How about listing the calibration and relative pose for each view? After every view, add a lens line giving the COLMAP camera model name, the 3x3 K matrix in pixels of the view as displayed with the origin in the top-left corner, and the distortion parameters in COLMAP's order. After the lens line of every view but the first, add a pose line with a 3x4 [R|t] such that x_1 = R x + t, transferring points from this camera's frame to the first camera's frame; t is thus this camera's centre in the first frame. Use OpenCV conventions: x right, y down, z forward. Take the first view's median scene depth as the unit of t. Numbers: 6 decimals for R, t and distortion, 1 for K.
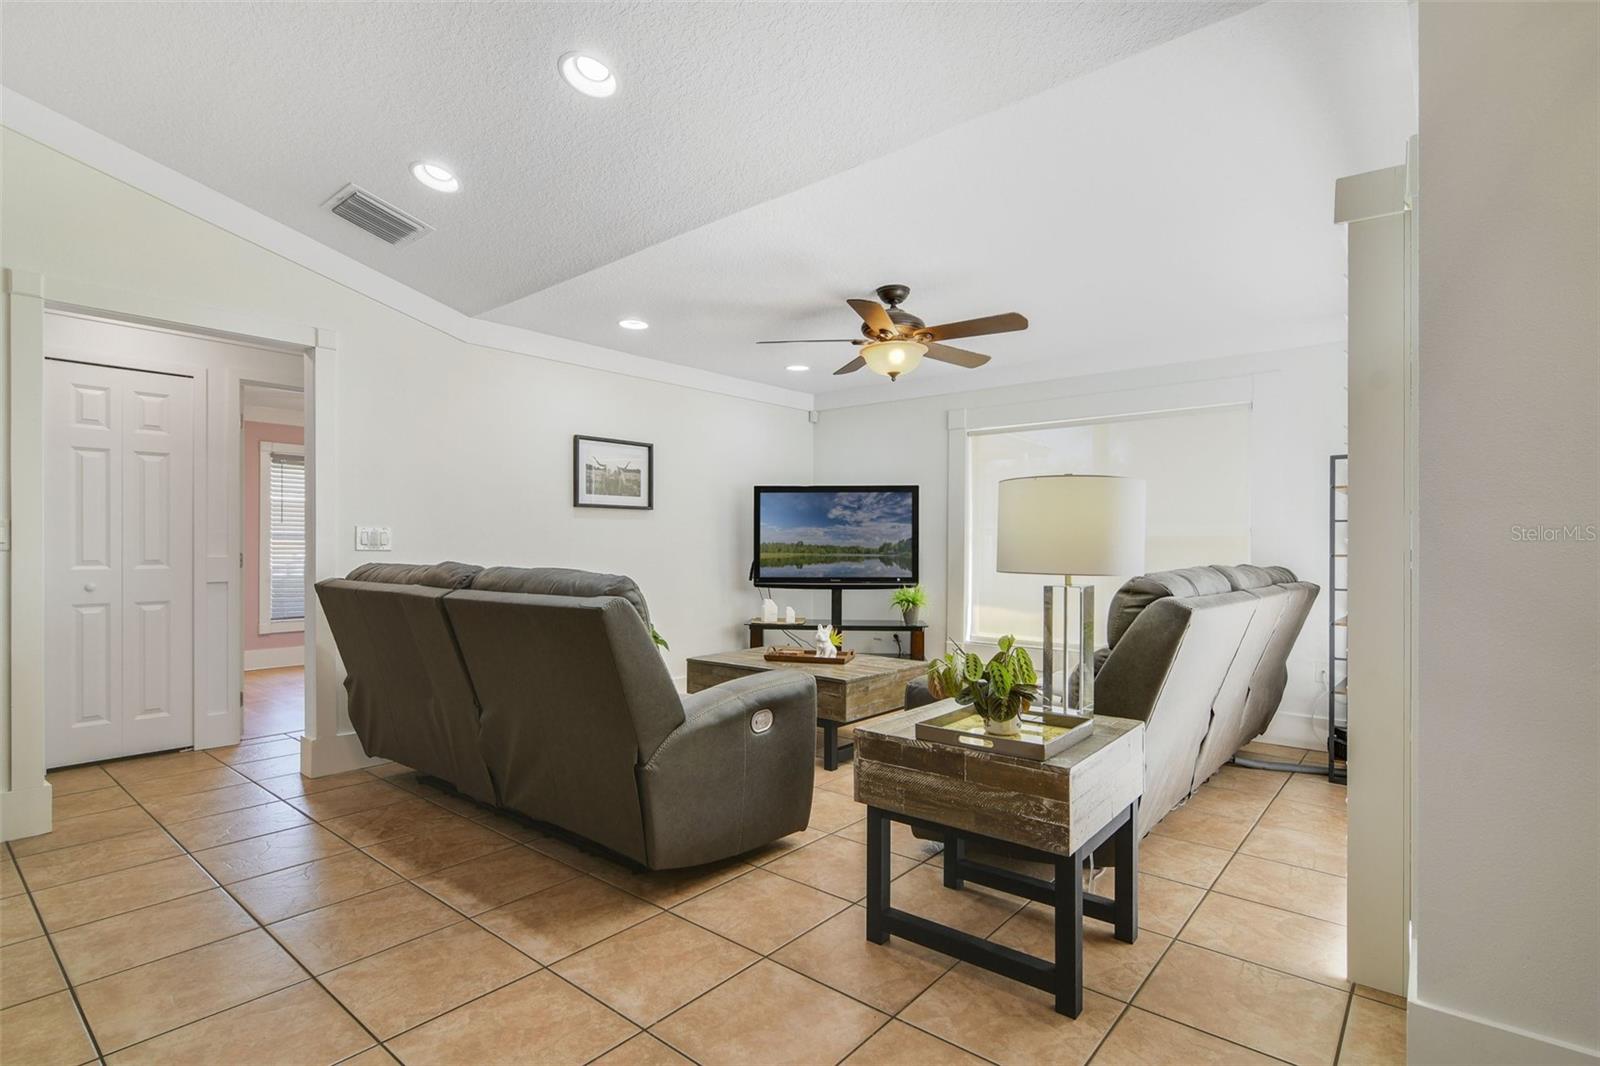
lens RADIAL K [[775.8, 0, 803.0], [0, 775.8, 543.9], [0, 0, 1]] dist [0.006183, -0.007891]
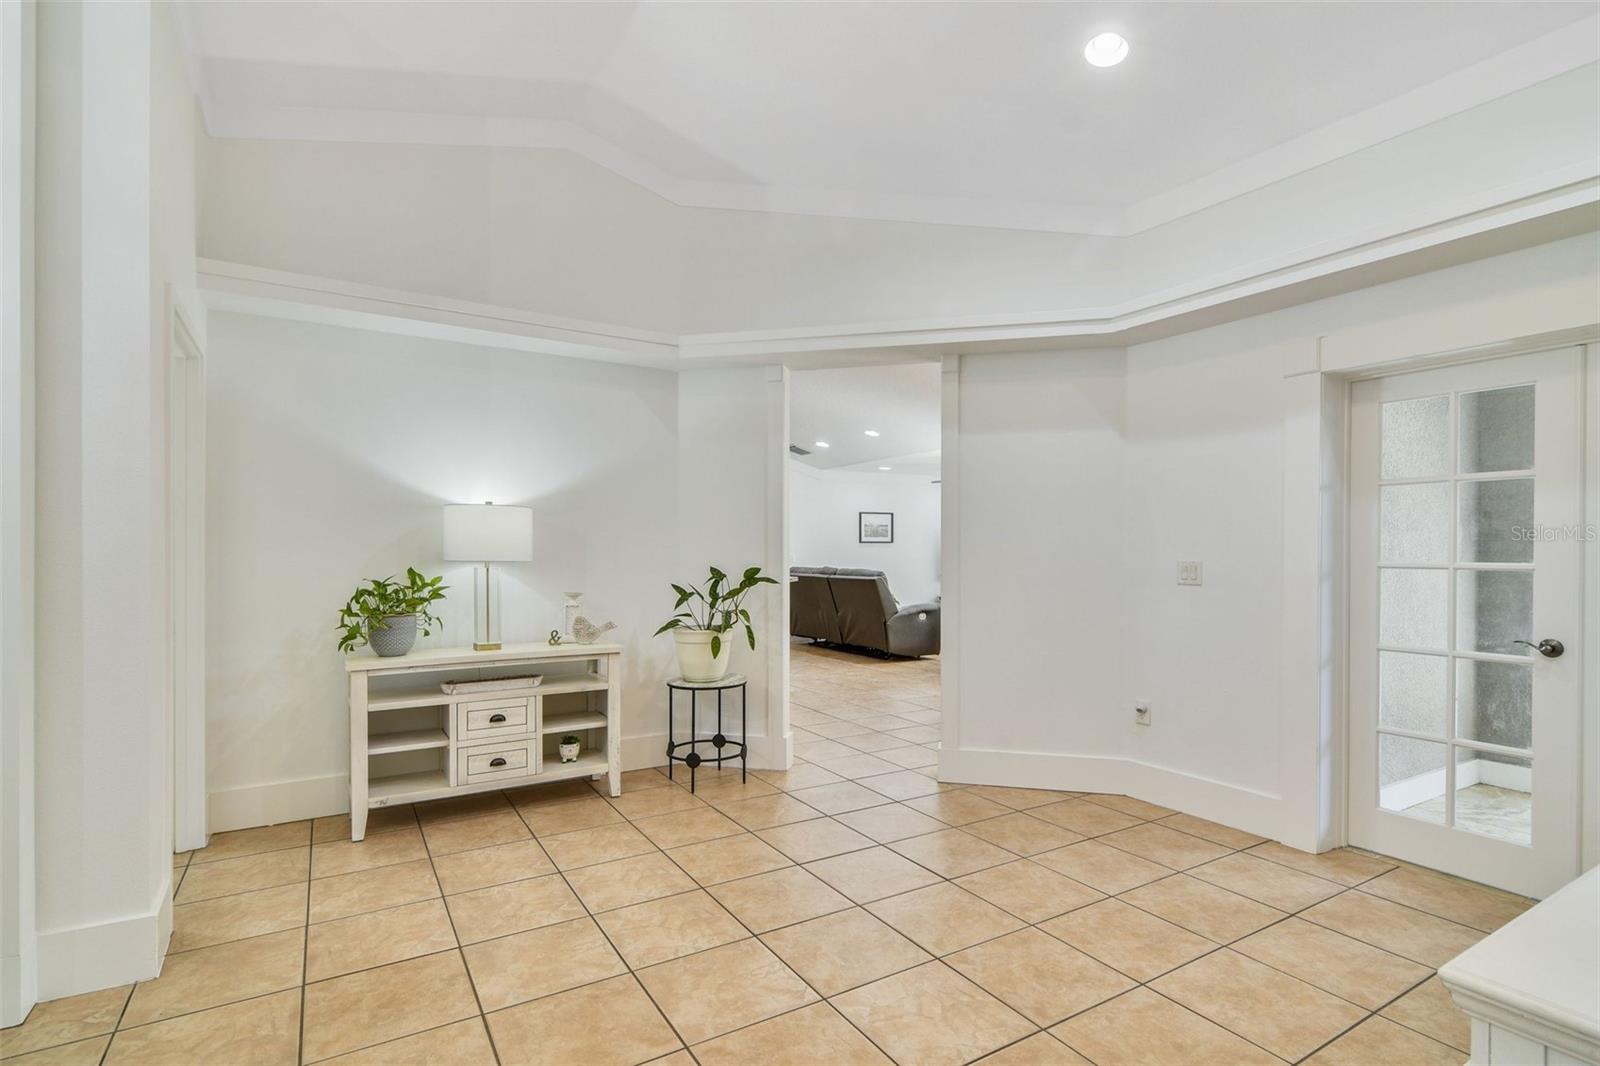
lens RADIAL K [[775.8, 0, 807.0], [0, 775.8, 548.0], [0, 0, 1]] dist [0.006183, -0.007891]
pose [[0.949516, 0.001474, -0.313714, 0.467774], [-0.000865, 0.999997, 0.002080, -0.060040], [0.313717, -0.001704, 0.949515, -2.062546]]
